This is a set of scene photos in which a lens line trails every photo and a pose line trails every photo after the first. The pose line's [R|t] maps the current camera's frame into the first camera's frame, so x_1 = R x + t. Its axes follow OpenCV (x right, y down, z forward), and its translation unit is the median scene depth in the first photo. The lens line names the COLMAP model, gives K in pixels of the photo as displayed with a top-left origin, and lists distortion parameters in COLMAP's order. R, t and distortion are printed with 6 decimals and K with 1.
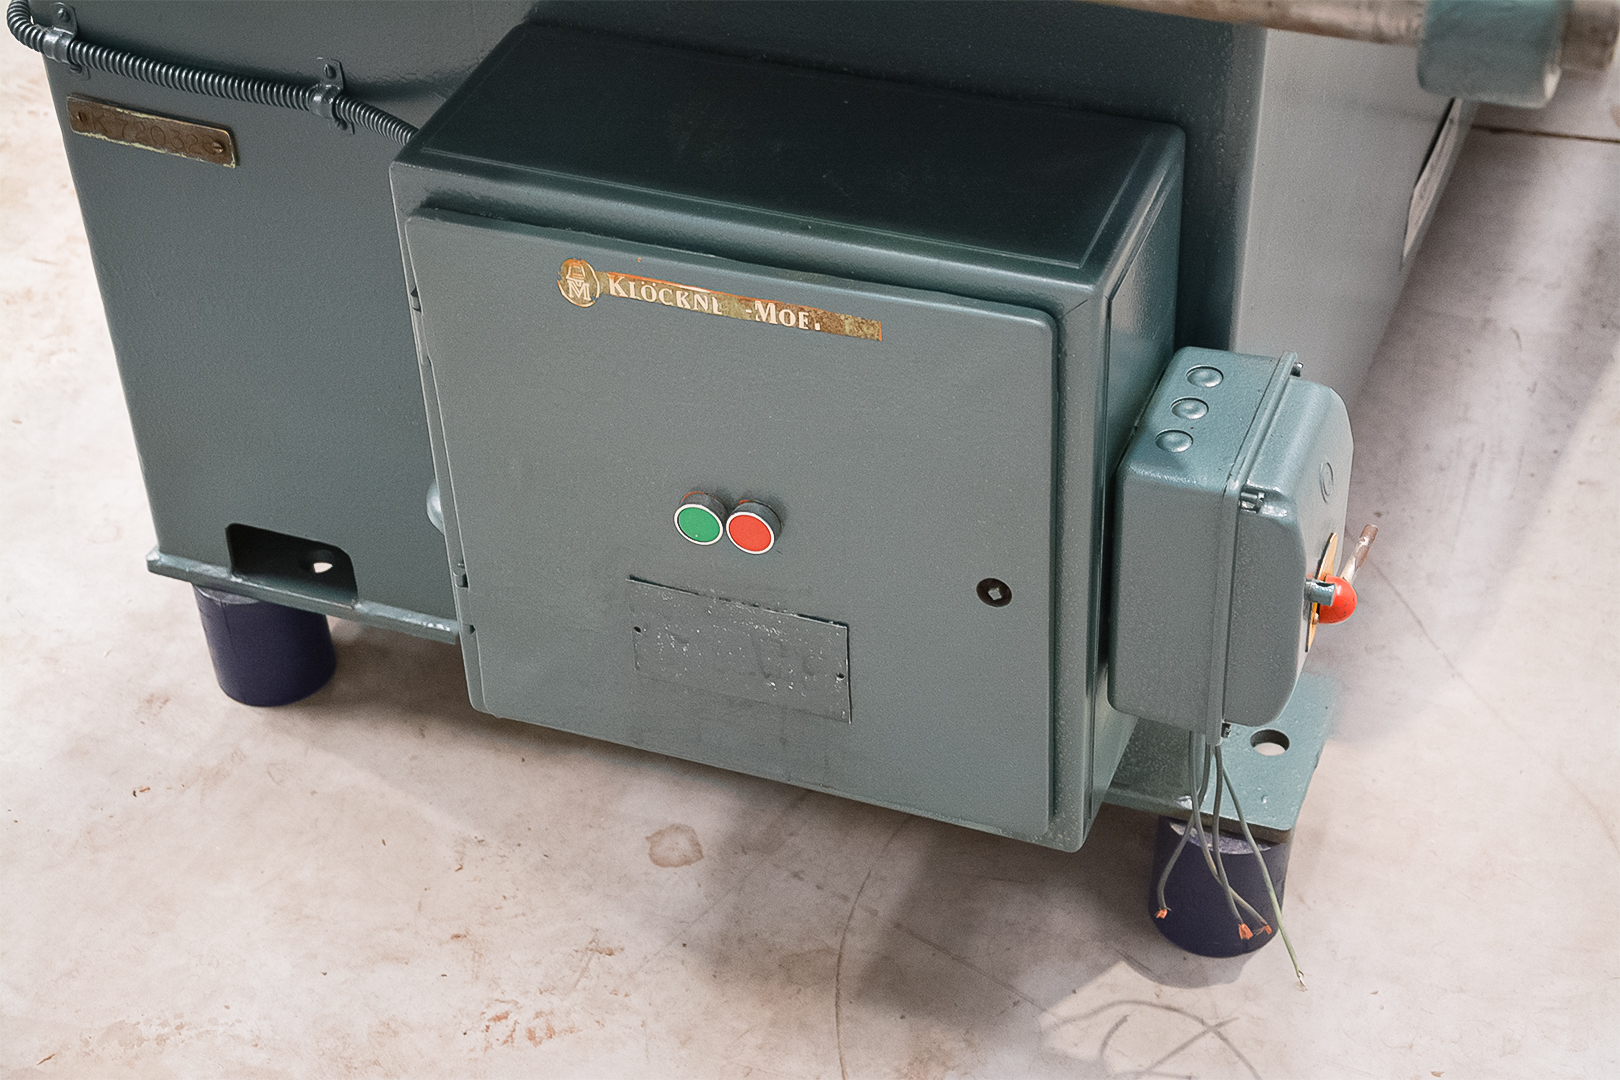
lens RADIAL K [[2808.7, 0, 814.7], [0, 2808.7, 543.0], [0, 0, 1]] dist [0.165791, 1.453860]
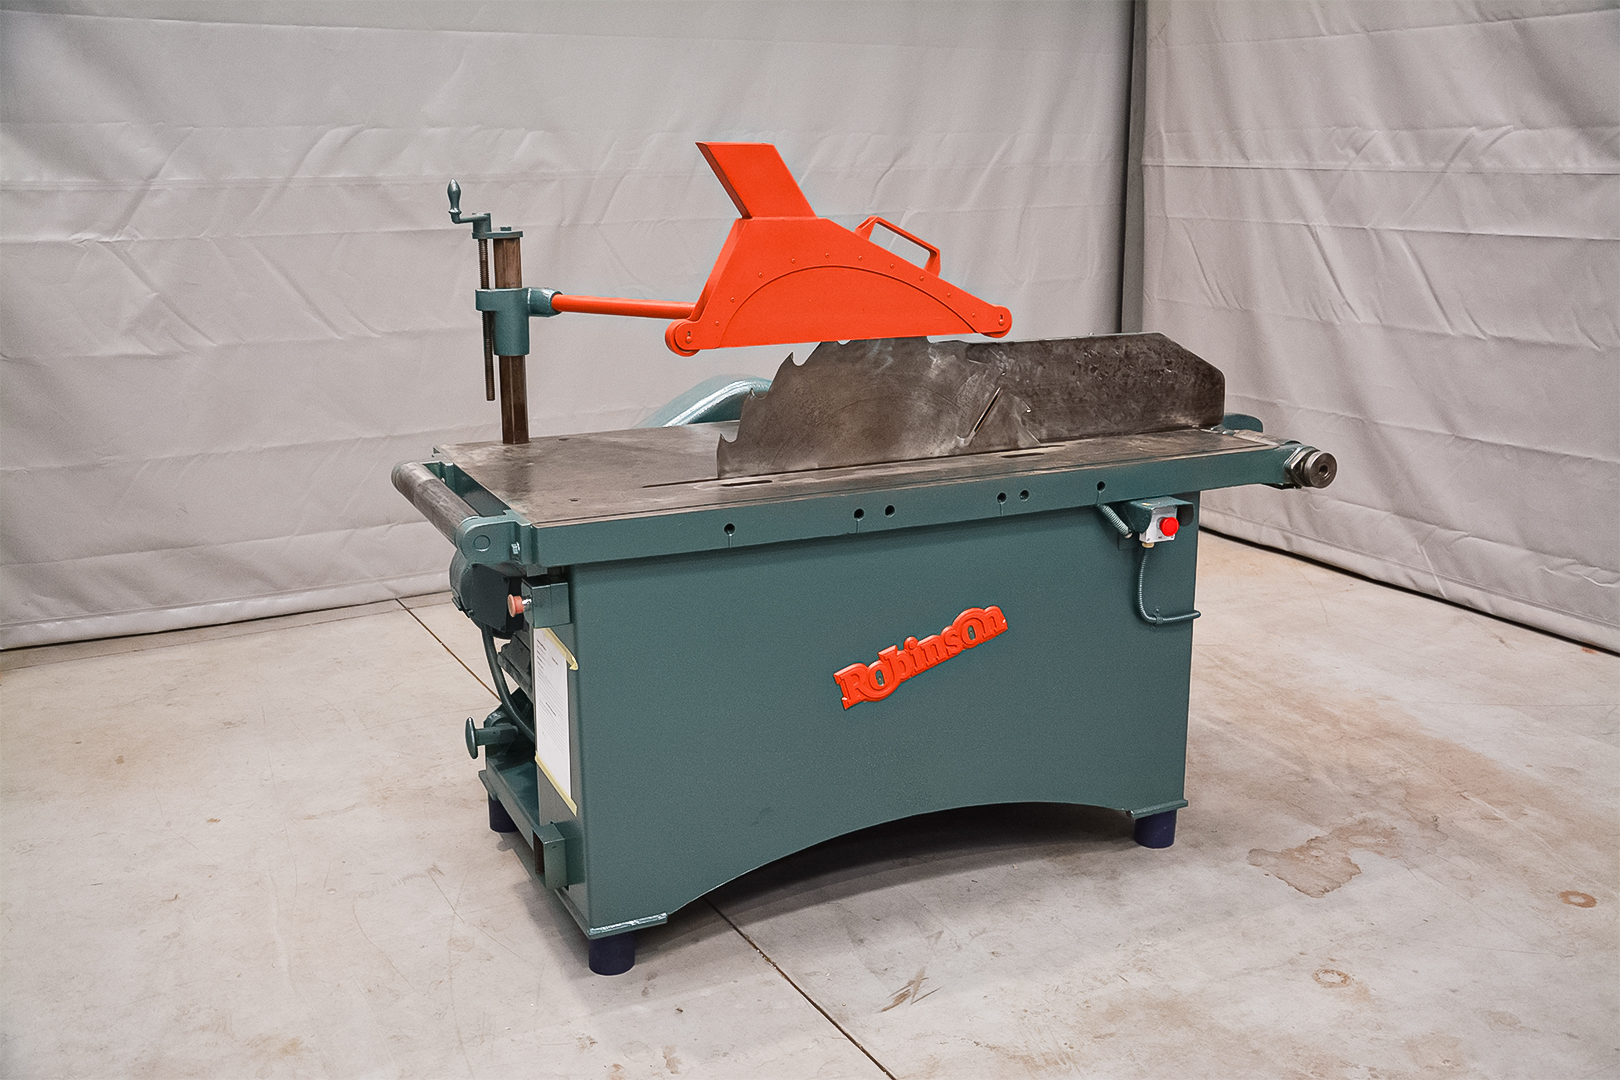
lens RADIAL K [[1566.4, 0, 816.7], [0, 1566.4, 548.1], [0, 0, 1]] dist [-0.083011, 0.230610]
pose [[-0.719898, -0.142637, 0.679265, -1.137907], [0.458259, 0.637346, 0.619506, -1.505296], [-0.521292, 0.757261, -0.393459, 1.813670]]
